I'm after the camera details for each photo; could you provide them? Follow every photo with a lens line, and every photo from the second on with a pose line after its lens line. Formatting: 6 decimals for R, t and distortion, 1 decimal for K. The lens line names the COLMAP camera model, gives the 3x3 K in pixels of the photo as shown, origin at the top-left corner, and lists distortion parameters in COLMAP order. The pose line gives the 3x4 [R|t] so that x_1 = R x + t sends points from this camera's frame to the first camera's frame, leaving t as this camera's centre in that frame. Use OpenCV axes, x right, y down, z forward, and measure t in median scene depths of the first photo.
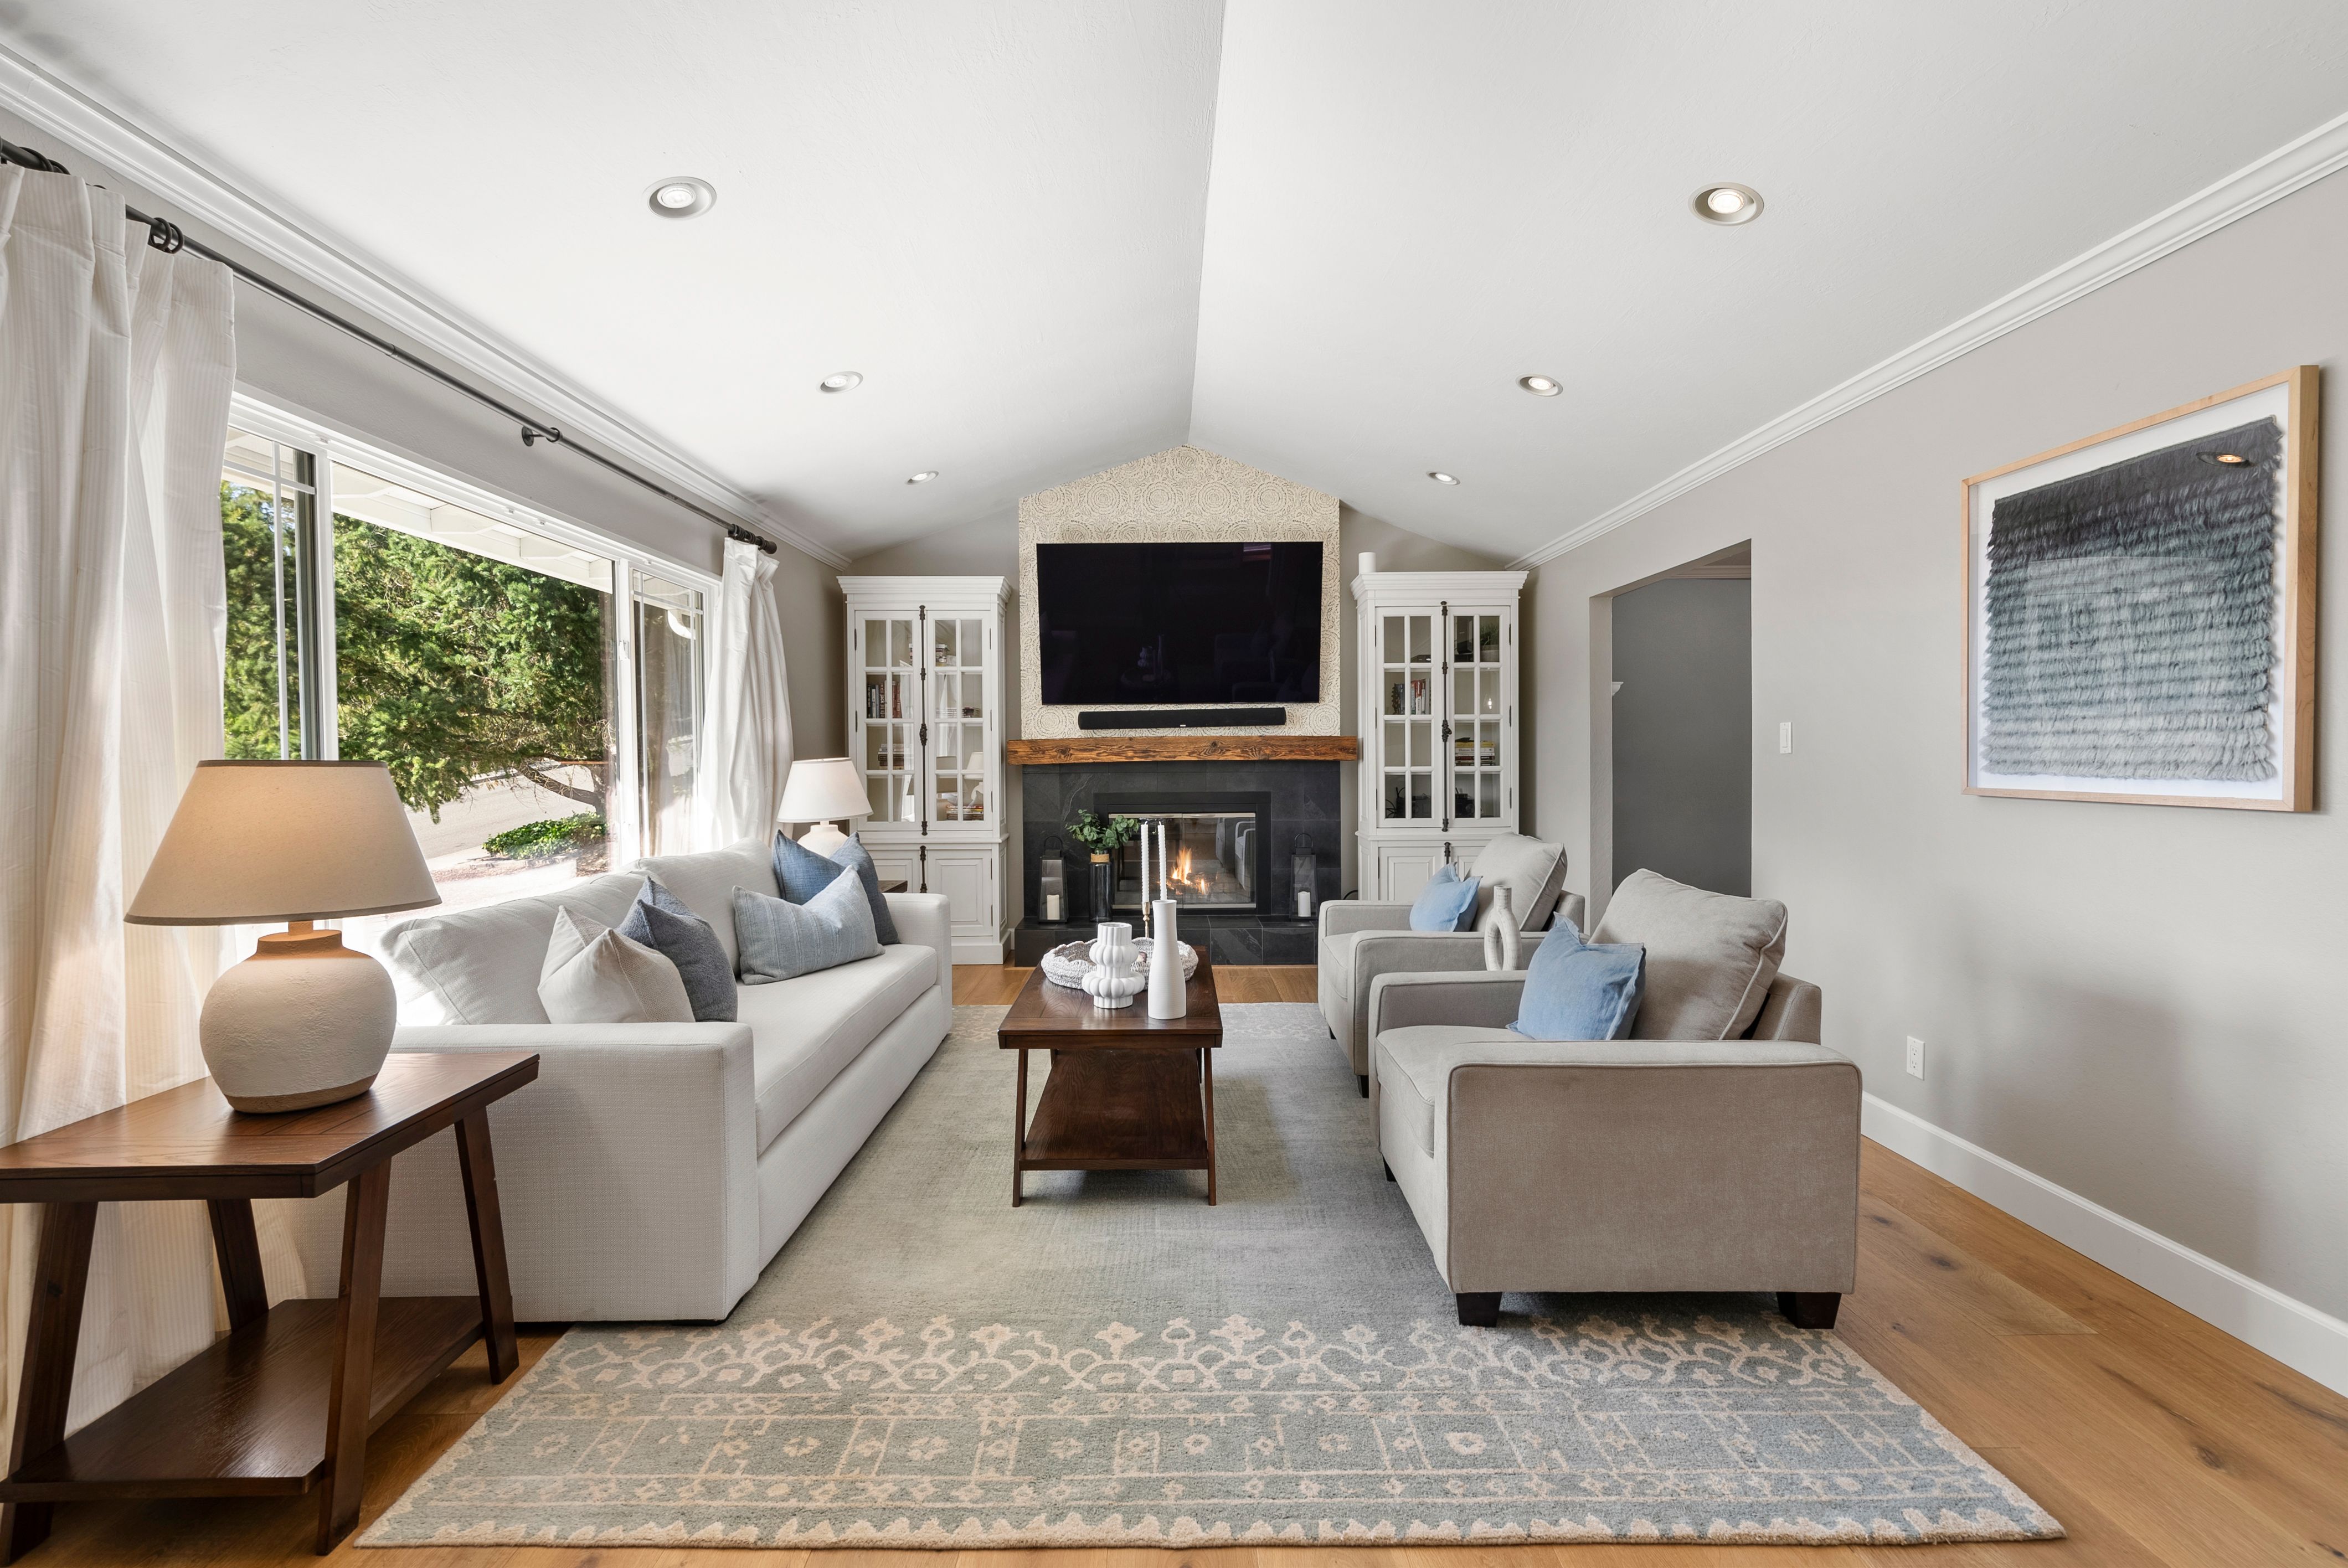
lens RADIAL K [[1074.0, 0, 1170.3], [0, 1074.0, 772.2], [0, 0, 1]] dist [-0.004519, 0.000517]
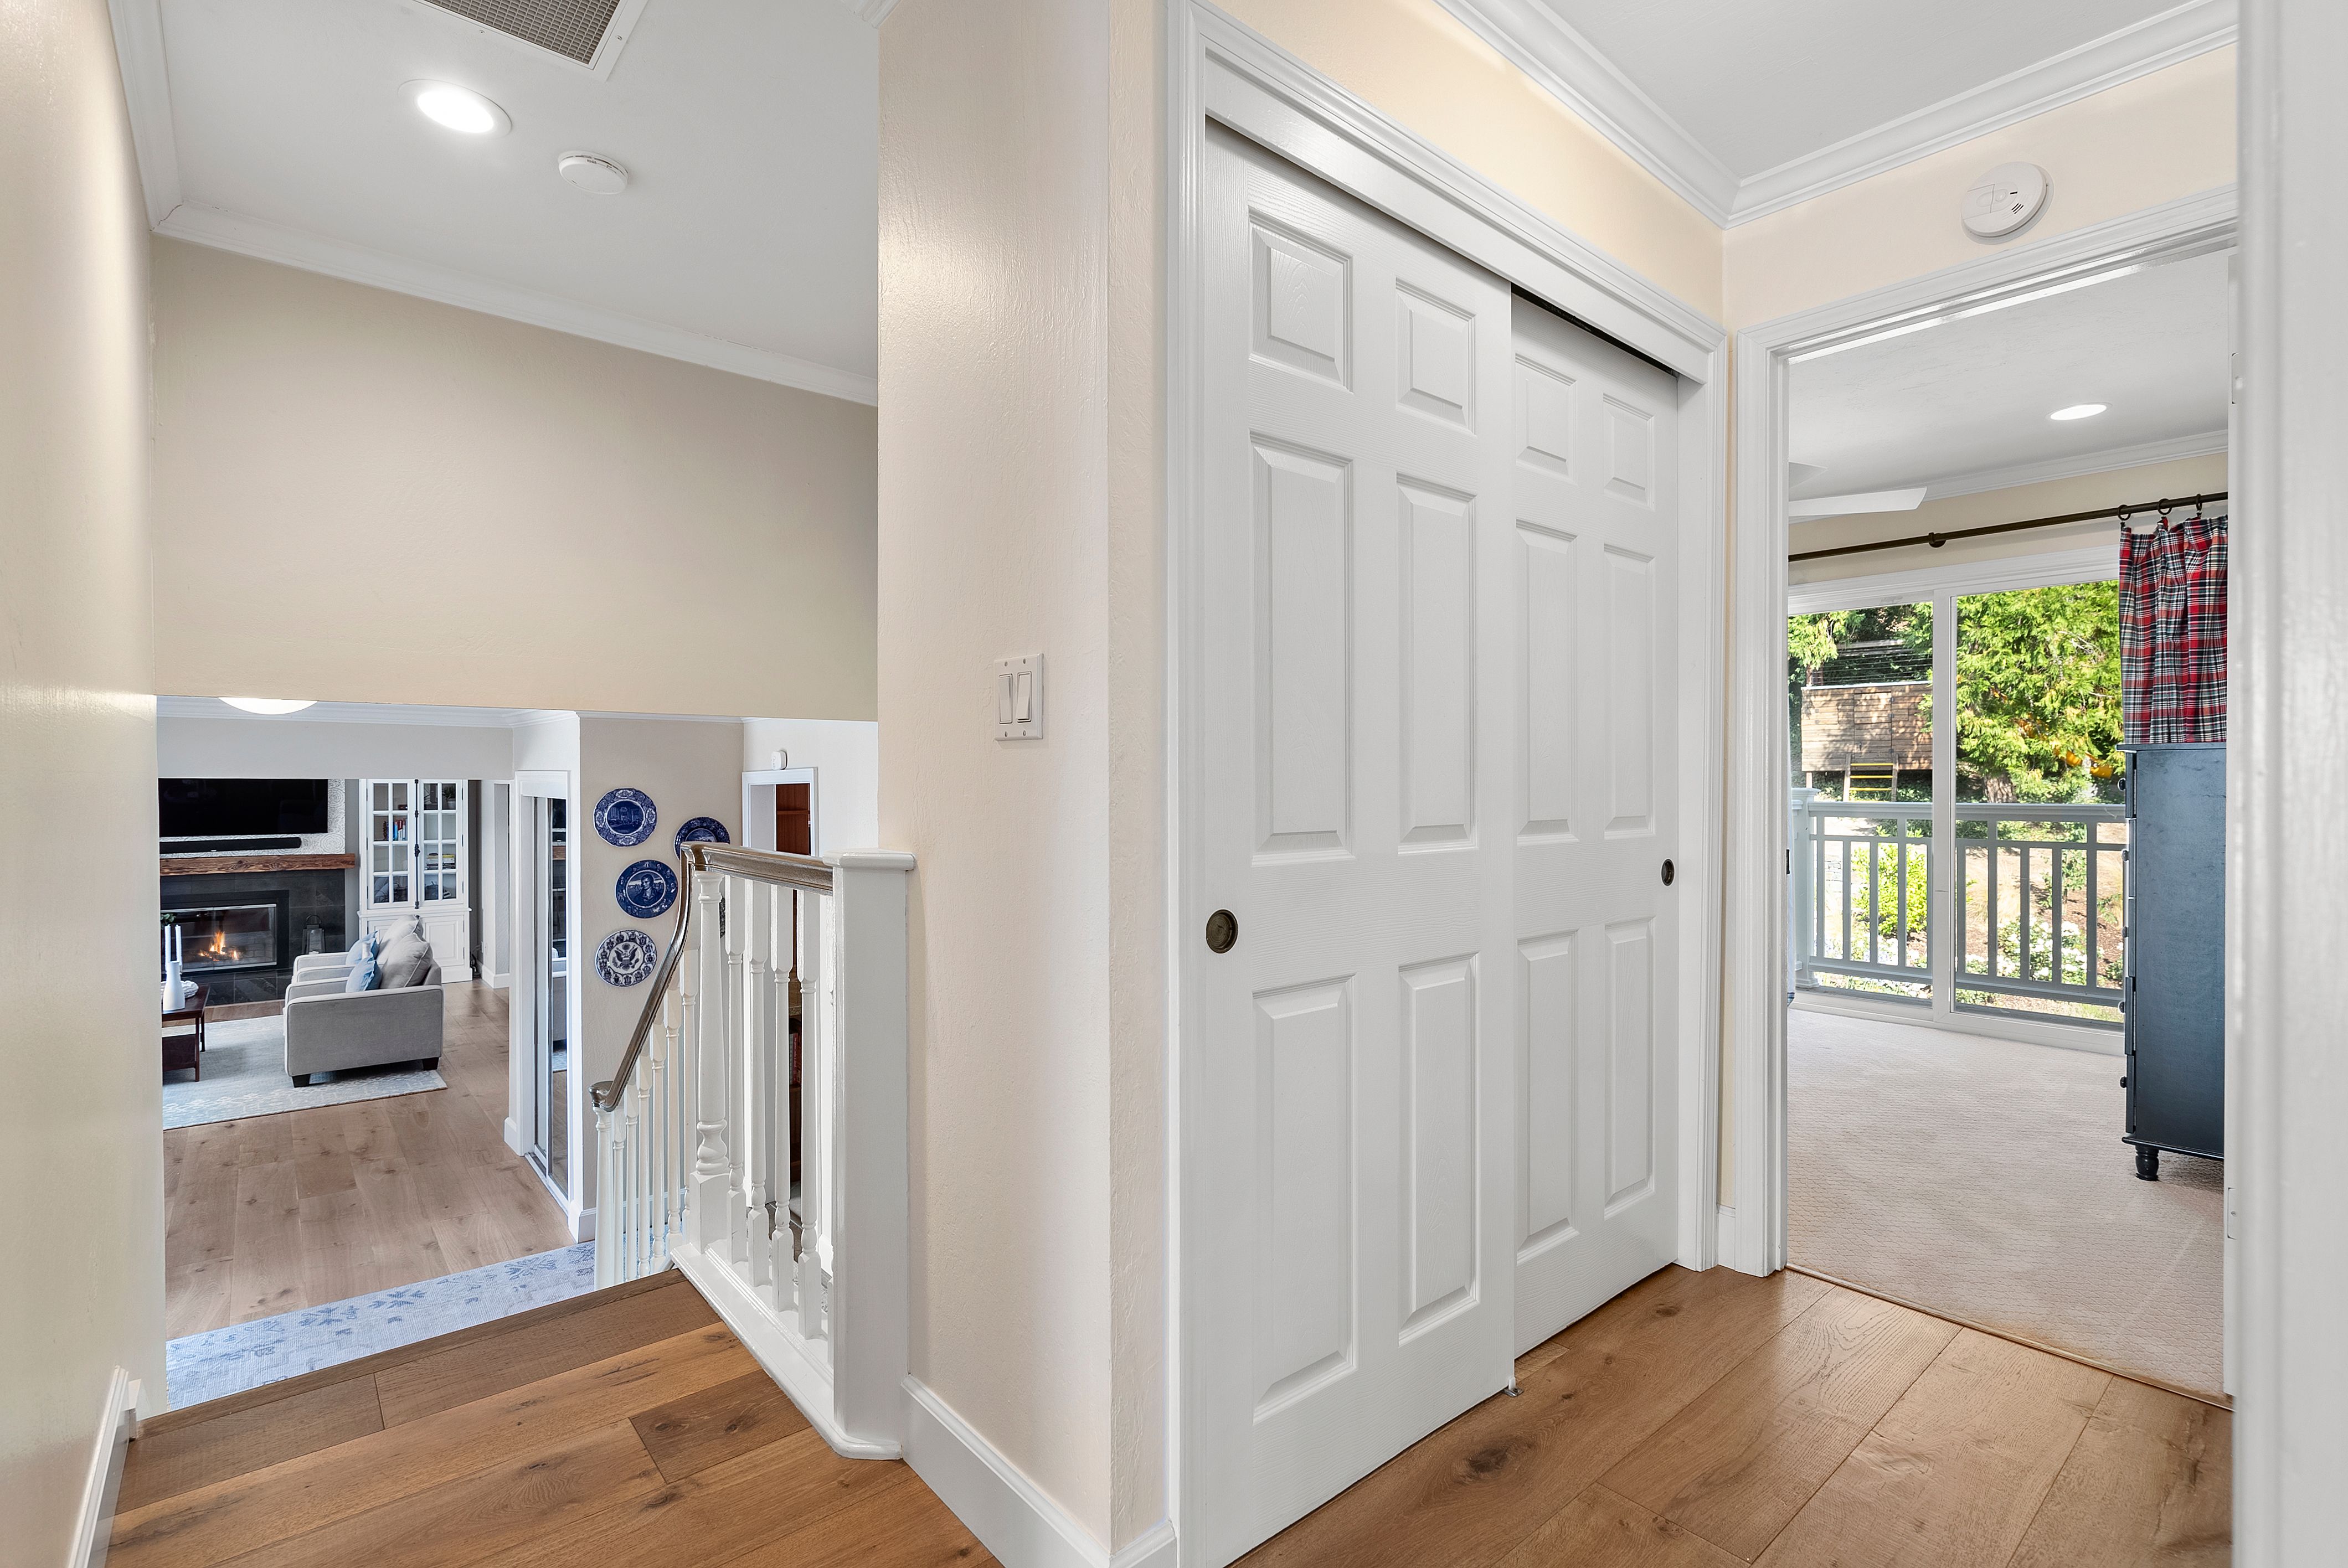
lens RADIAL K [[1074.0, 0, 1196.4], [0, 1074.0, 781.7], [0, 0, 1]] dist [-0.004519, 0.000517]
pose [[0.756999, 0.005813, 0.653390, 0.077736], [0.006307, 0.999849, -0.016203, -0.111991], [-0.653386, 0.016387, 0.756848, -1.118528]]
